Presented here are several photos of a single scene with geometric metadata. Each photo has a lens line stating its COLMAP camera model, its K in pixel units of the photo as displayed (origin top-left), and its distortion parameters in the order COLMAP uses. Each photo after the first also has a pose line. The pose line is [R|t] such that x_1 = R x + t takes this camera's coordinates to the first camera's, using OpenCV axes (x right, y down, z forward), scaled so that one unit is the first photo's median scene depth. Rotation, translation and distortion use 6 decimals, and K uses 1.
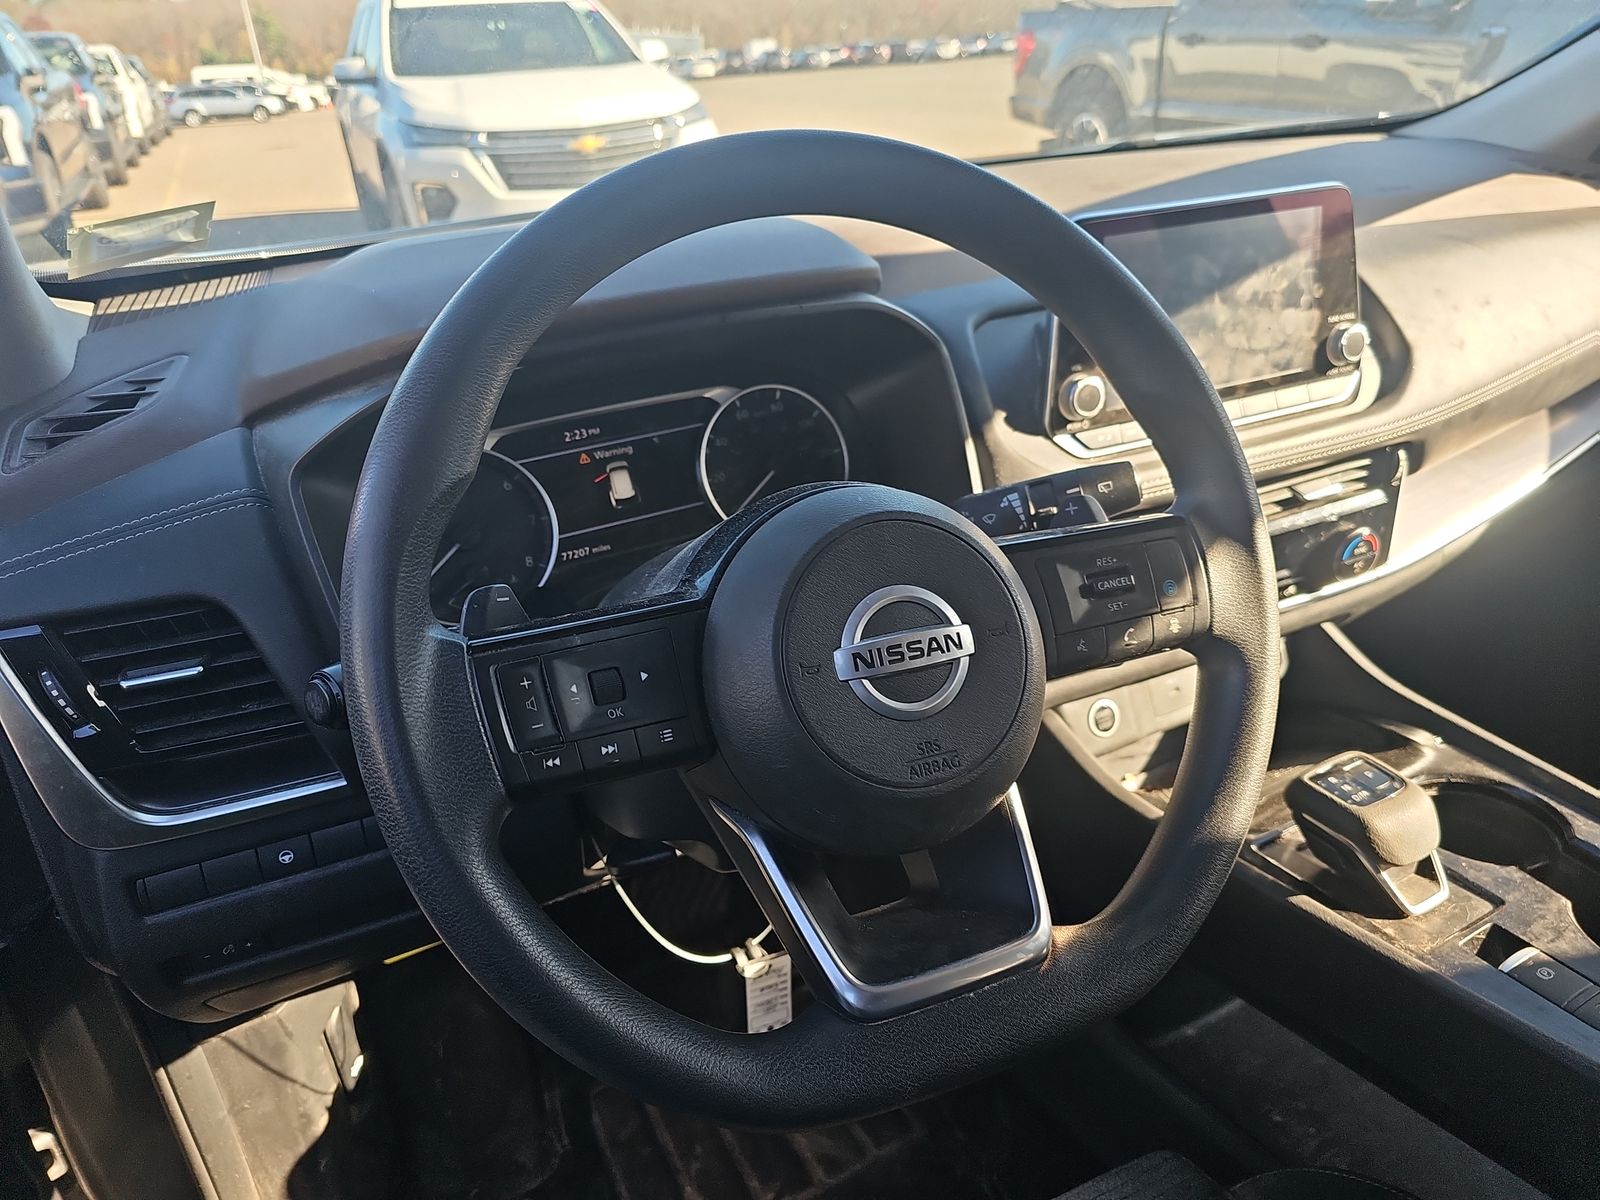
lens RADIAL K [[1066.2, 0, 823.8], [0, 1066.2, 587.0], [0, 0, 1]] dist [0.018365, -0.040612]
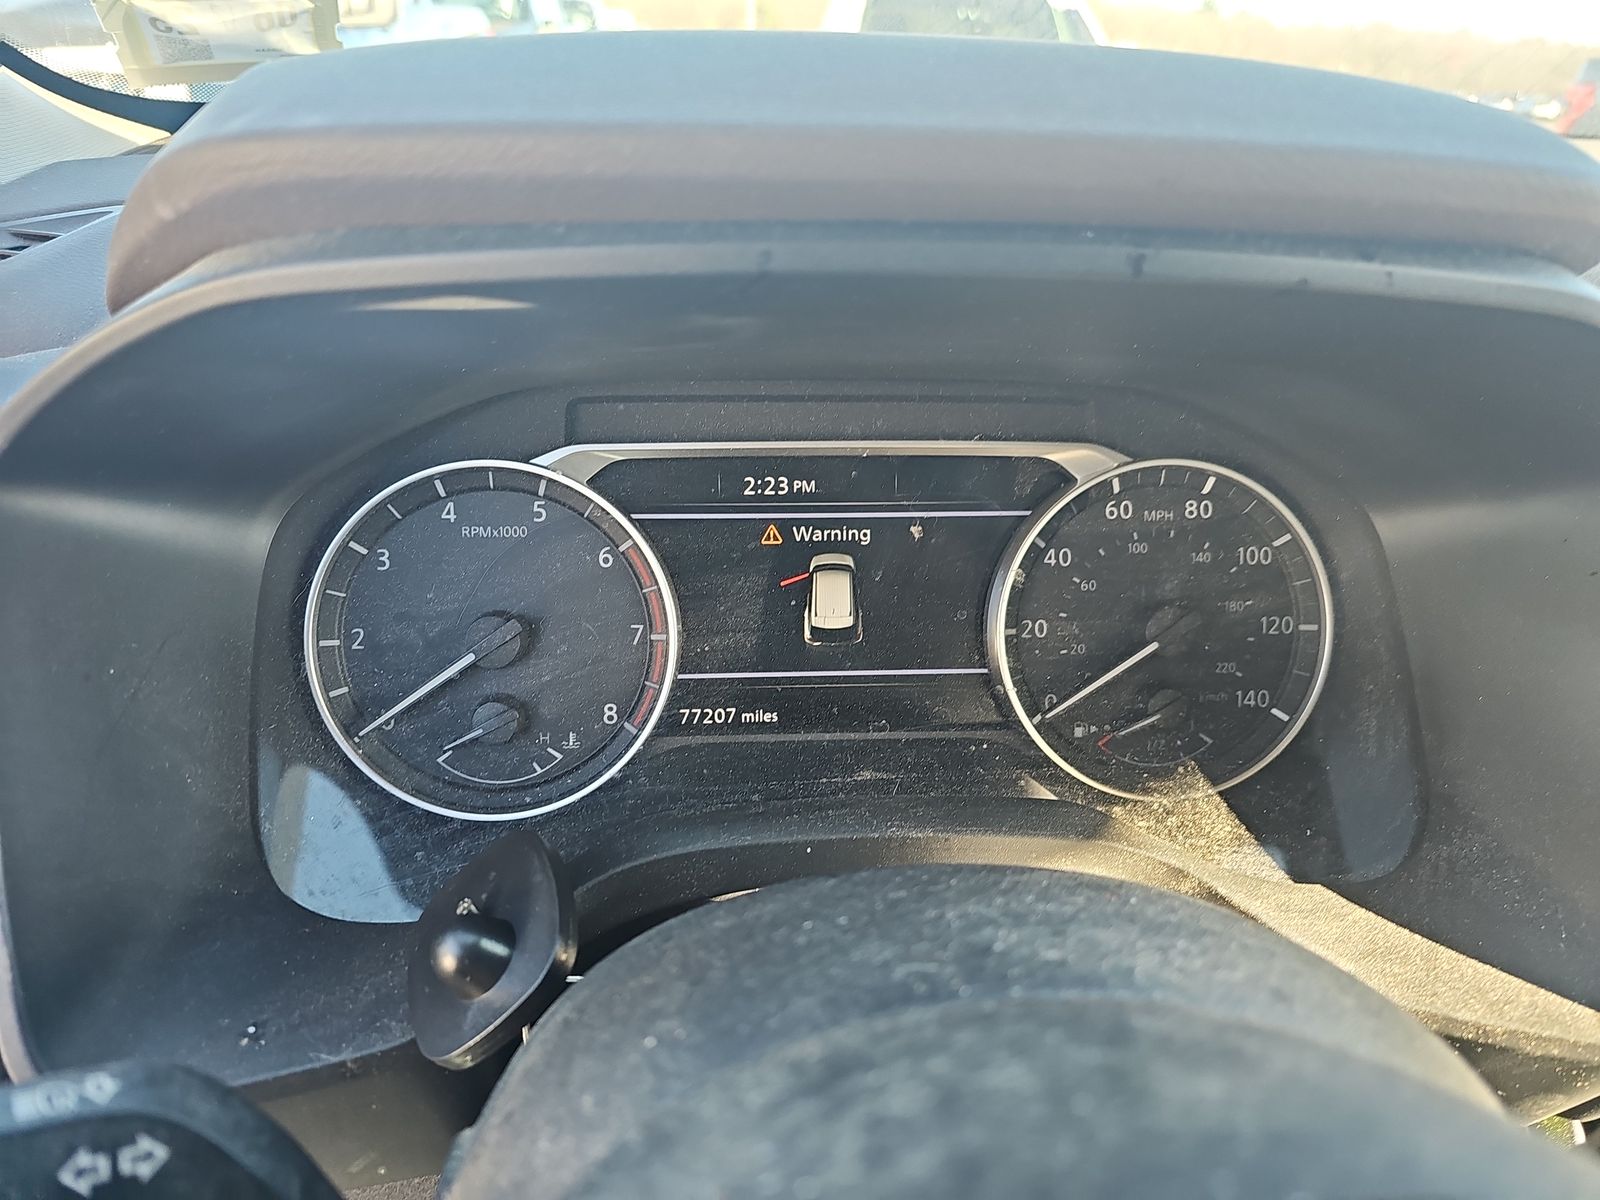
lens RADIAL K [[1066.2, 0, 802.9], [0, 1066.2, 612.3], [0, 0, 1]] dist [0.018365, -0.040612]
pose [[0.902723, 0.252078, -0.348638, -0.025493], [-0.245027, 0.967336, 0.064977, -0.109512], [0.353629, 0.026769, 0.935003, 0.487115]]
